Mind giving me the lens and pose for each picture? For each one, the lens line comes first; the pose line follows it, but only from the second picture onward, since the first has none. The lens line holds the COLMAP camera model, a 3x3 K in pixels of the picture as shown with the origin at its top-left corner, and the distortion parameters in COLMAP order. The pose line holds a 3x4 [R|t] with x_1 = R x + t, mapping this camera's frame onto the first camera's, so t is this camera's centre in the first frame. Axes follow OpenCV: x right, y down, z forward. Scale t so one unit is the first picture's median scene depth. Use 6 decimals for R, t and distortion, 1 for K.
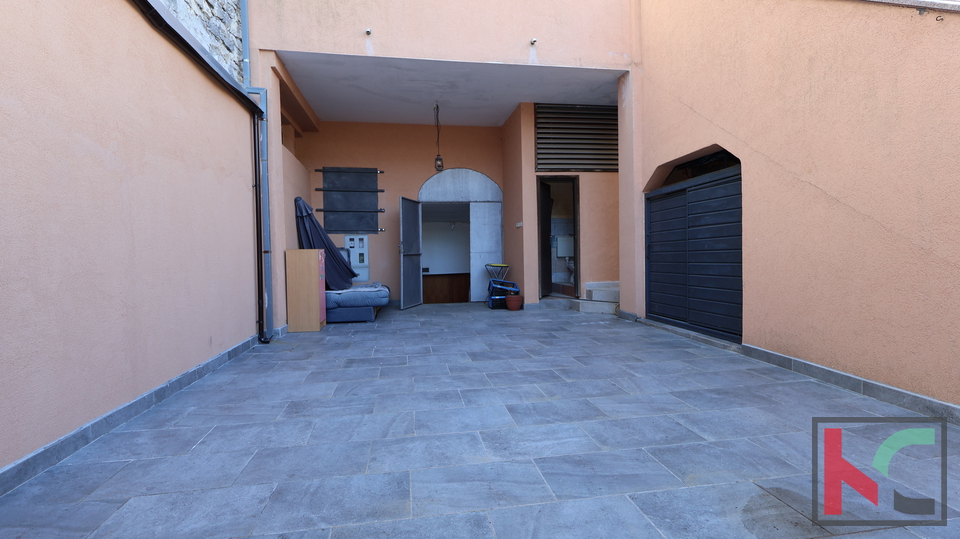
lens RADIAL K [[442.6, 0, 477.1], [0, 442.6, 269.8], [0, 0, 1]] dist [-0.000962, -0.001055]
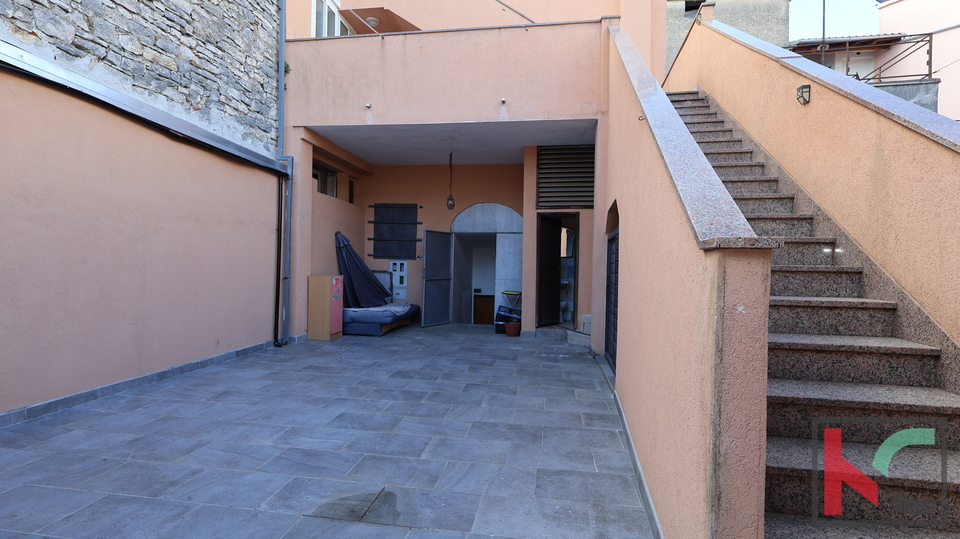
lens RADIAL K [[442.6, 0, 480.7], [0, 442.6, 269.2], [0, 0, 1]] dist [-0.000962, -0.001055]
pose [[0.951329, 0.038585, -0.305752, 0.490451], [-0.047087, 0.998681, -0.020478, -0.067855], [0.304559, 0.033878, 0.951891, -0.091110]]
